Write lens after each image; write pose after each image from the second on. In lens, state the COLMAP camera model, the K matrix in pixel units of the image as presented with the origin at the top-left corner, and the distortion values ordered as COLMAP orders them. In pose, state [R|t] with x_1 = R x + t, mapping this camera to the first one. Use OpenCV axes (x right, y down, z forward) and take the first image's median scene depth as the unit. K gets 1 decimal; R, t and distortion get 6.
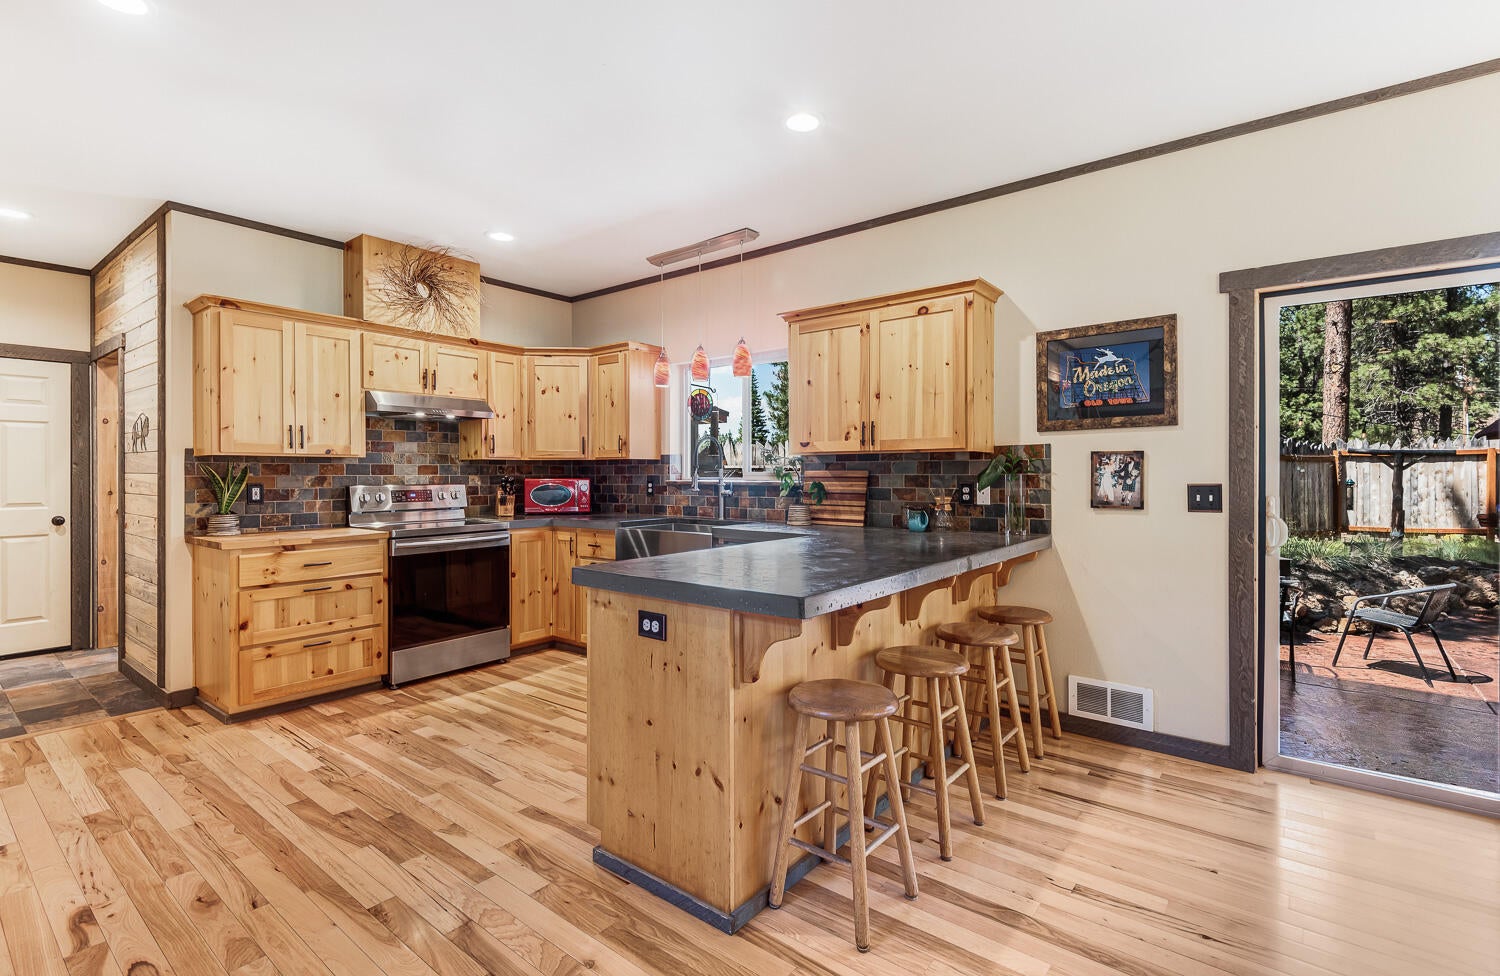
lens RADIAL K [[674.5, 0, 750.0], [0, 674.5, 488.0], [0, 0, 1]] dist [0.000024, -0.000059]
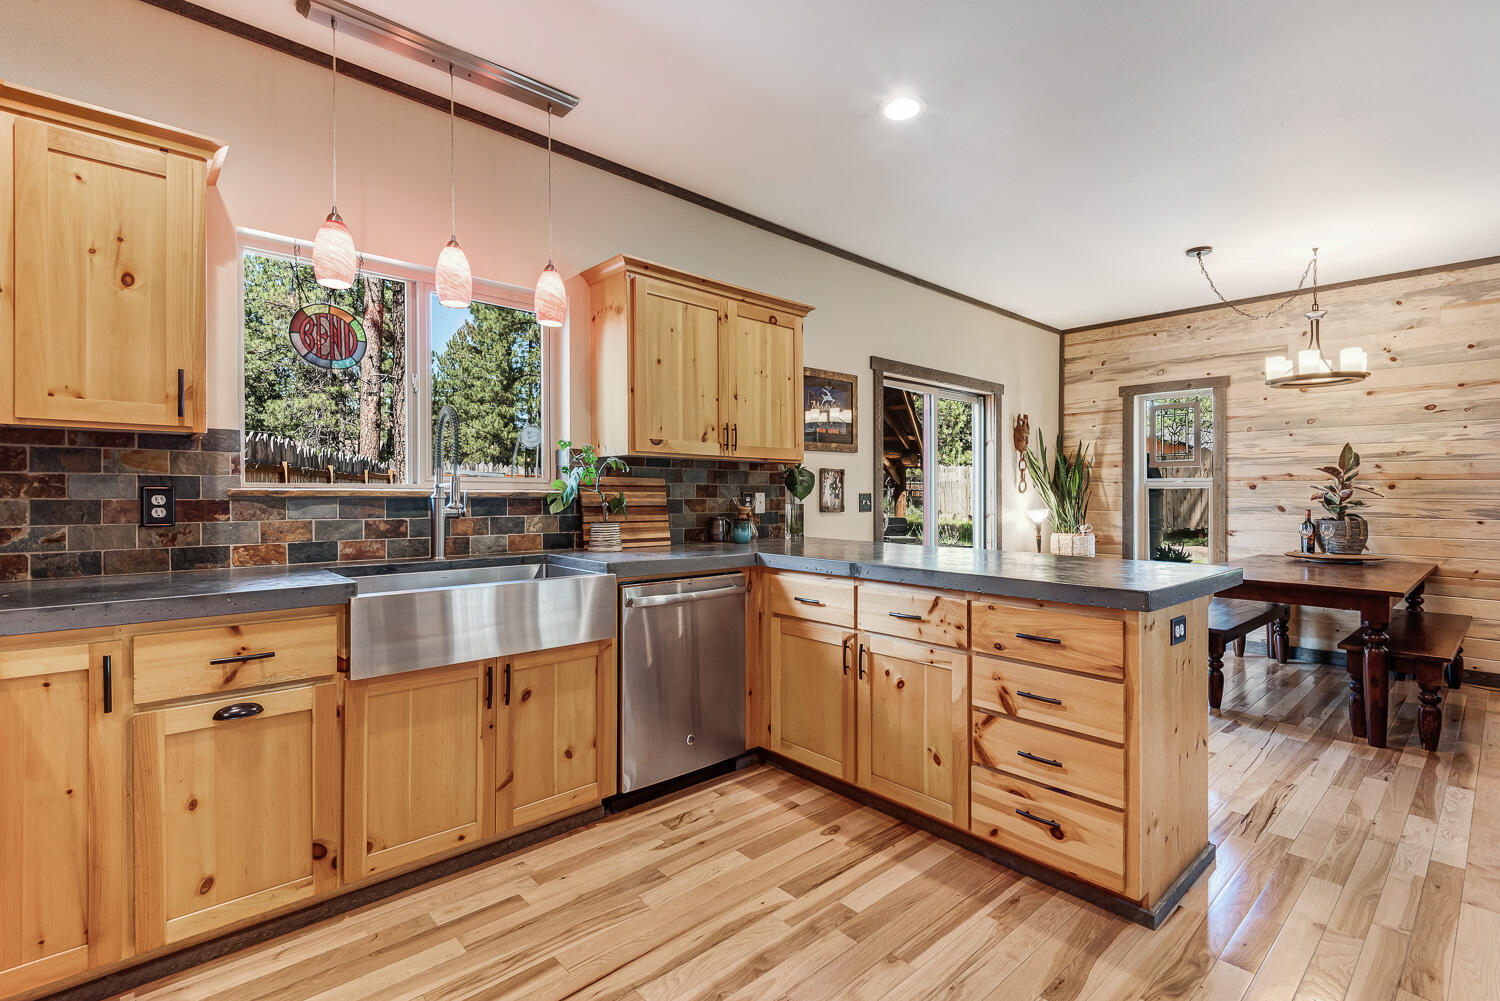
lens RADIAL K [[683.8, 0, 750.0], [0, 683.8, 500.5], [0, 0, 1]] dist [0.000814, 0.000001]
pose [[0.163146, -0.007362, 0.986574, -0.709360], [0.014367, 0.999884, 0.005085, -0.001160], [-0.986497, 0.013345, 0.163233, 0.825473]]
